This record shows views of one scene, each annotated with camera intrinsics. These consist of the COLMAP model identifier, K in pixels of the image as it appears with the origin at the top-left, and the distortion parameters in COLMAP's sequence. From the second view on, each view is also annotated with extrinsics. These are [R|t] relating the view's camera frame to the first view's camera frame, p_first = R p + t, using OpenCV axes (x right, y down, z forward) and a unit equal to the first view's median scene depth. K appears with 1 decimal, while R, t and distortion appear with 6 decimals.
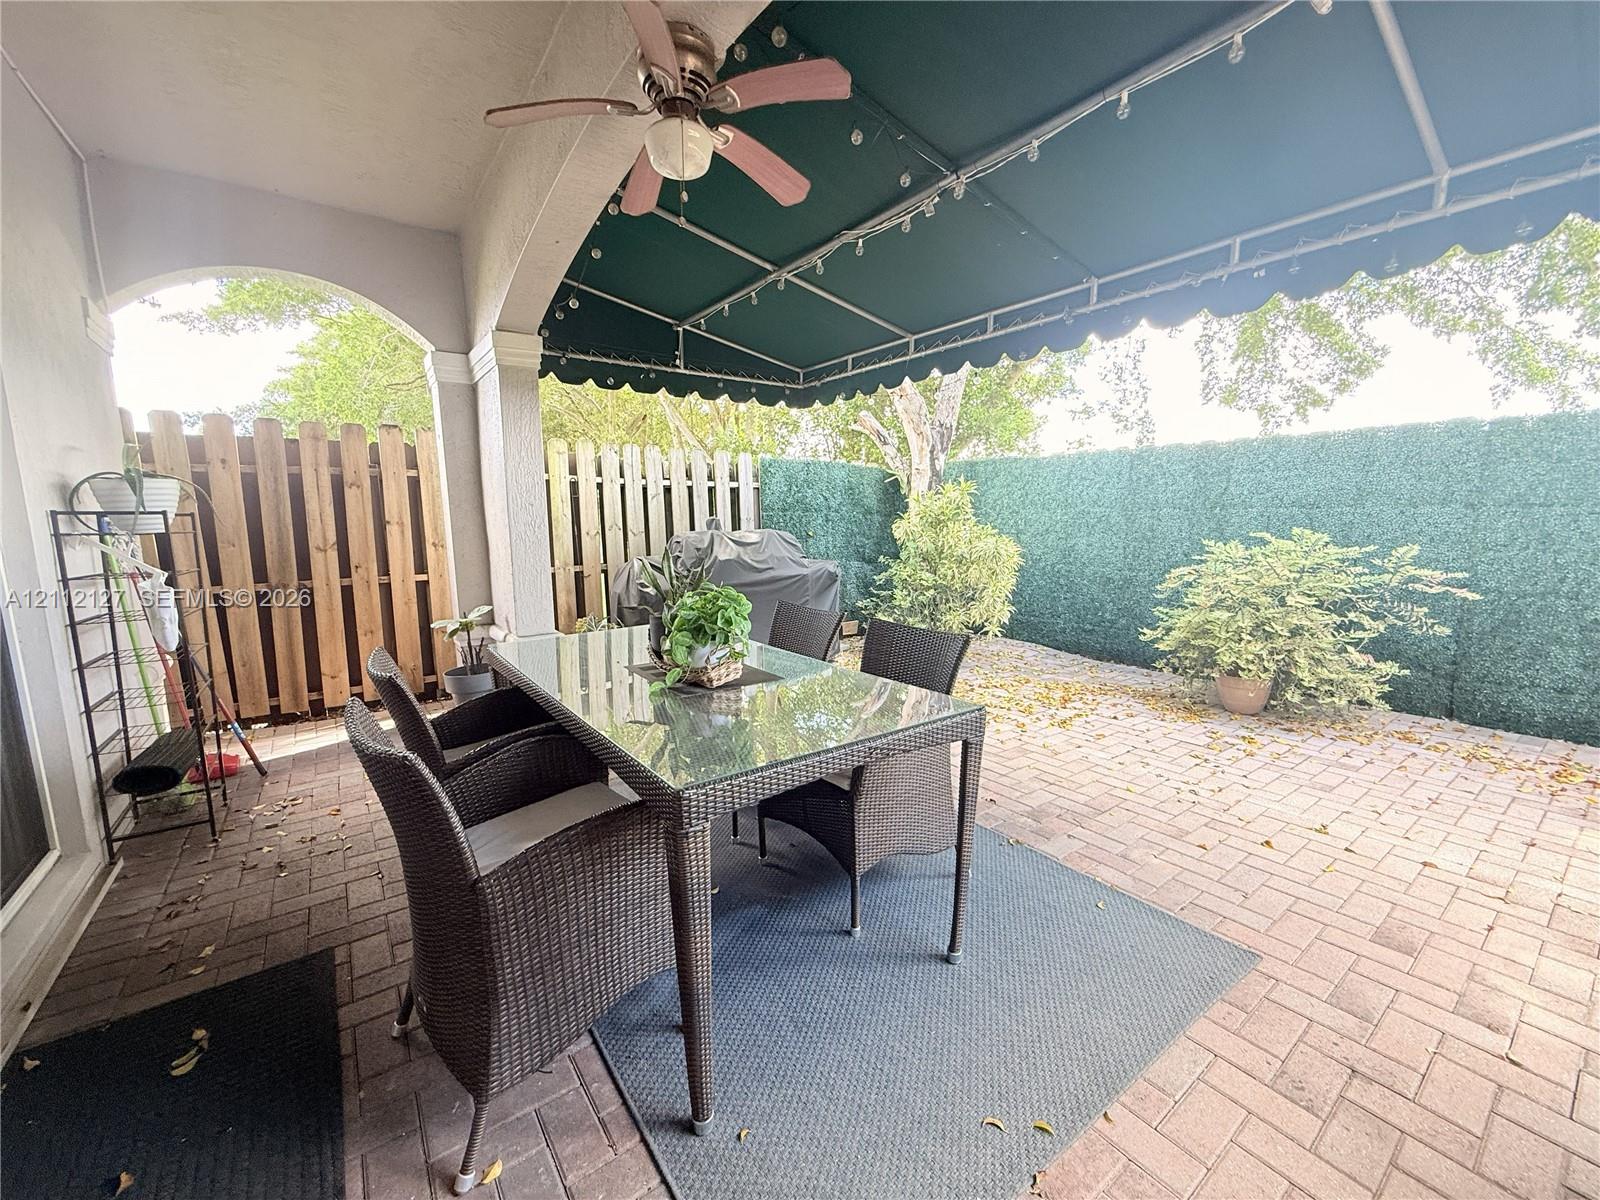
lens RADIAL K [[638.9, 0, 794.7], [0, 638.9, 600.2], [0, 0, 1]] dist [0.000867, 0.000104]
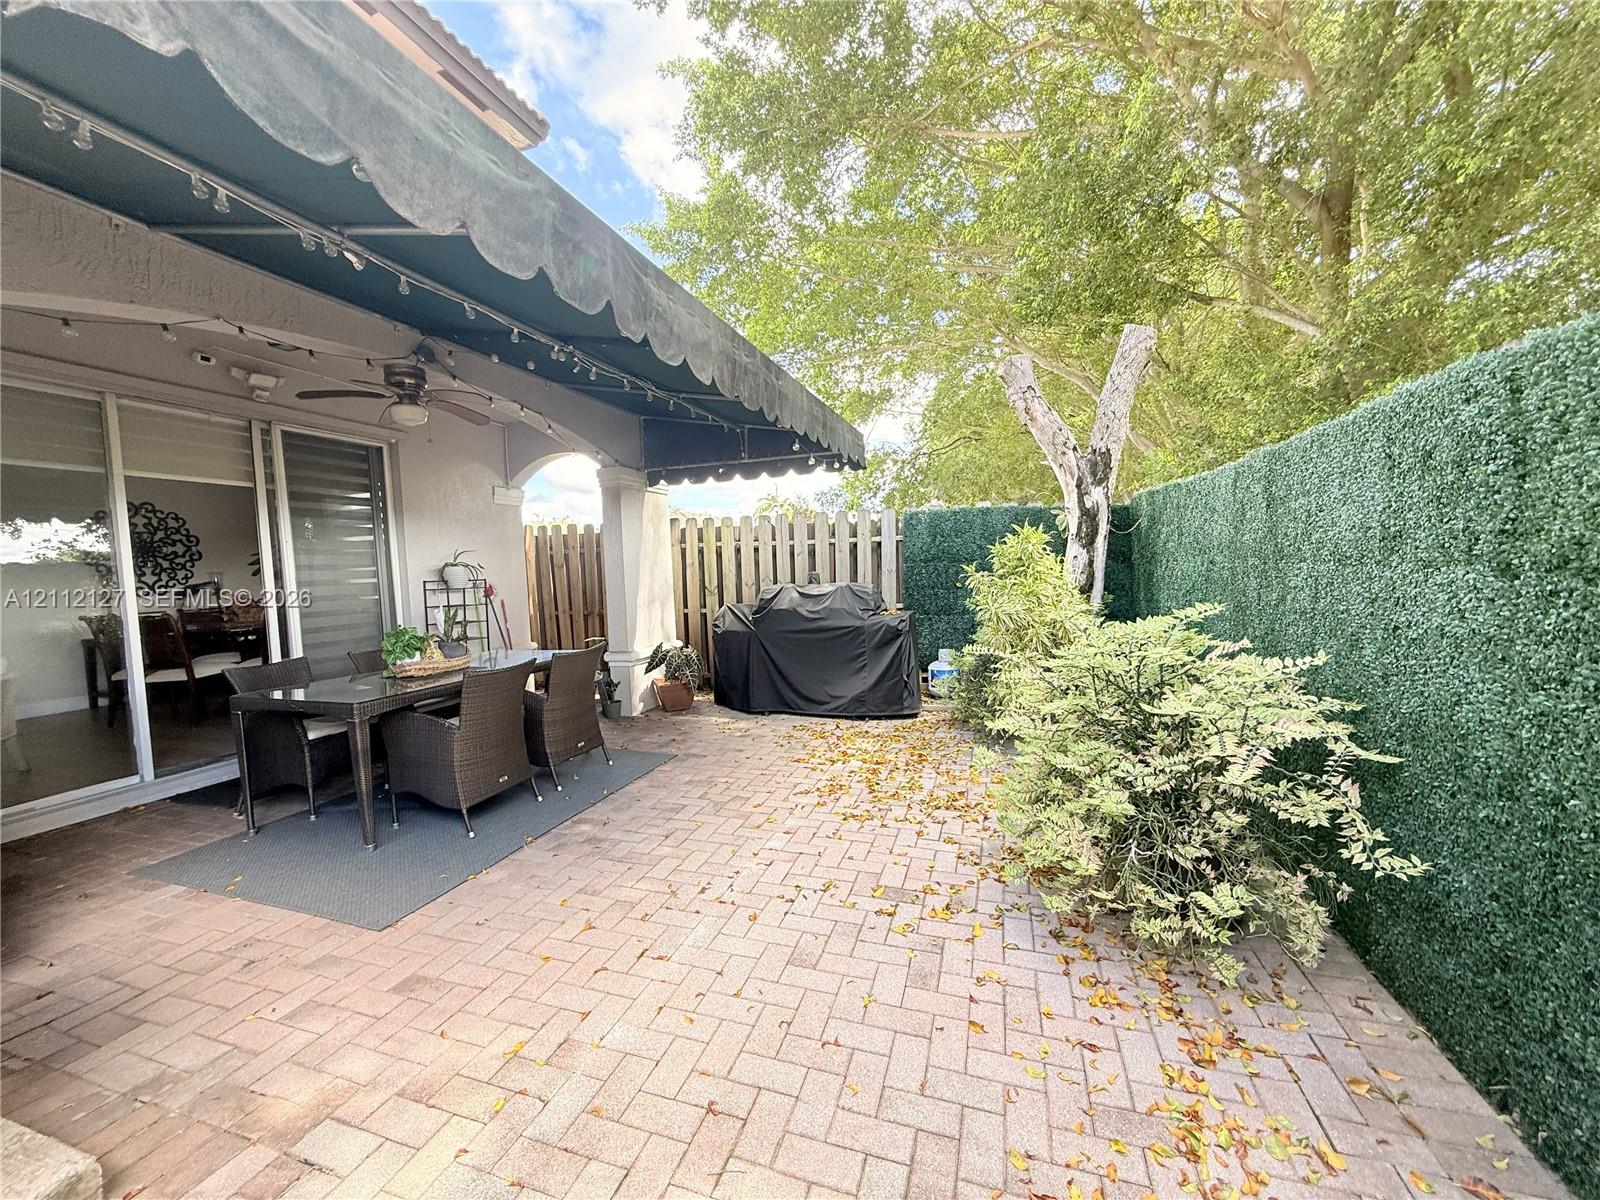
lens RADIAL K [[638.9, 0, 794.7], [0, 638.9, 600.2], [0, 0, 1]] dist [0.000867, 0.000104]
pose [[0.579552, 0.036559, -0.814115, 1.043606], [-0.078588, 0.996845, -0.011180, -0.082119], [0.811137, 0.070459, 0.580596, 0.399697]]
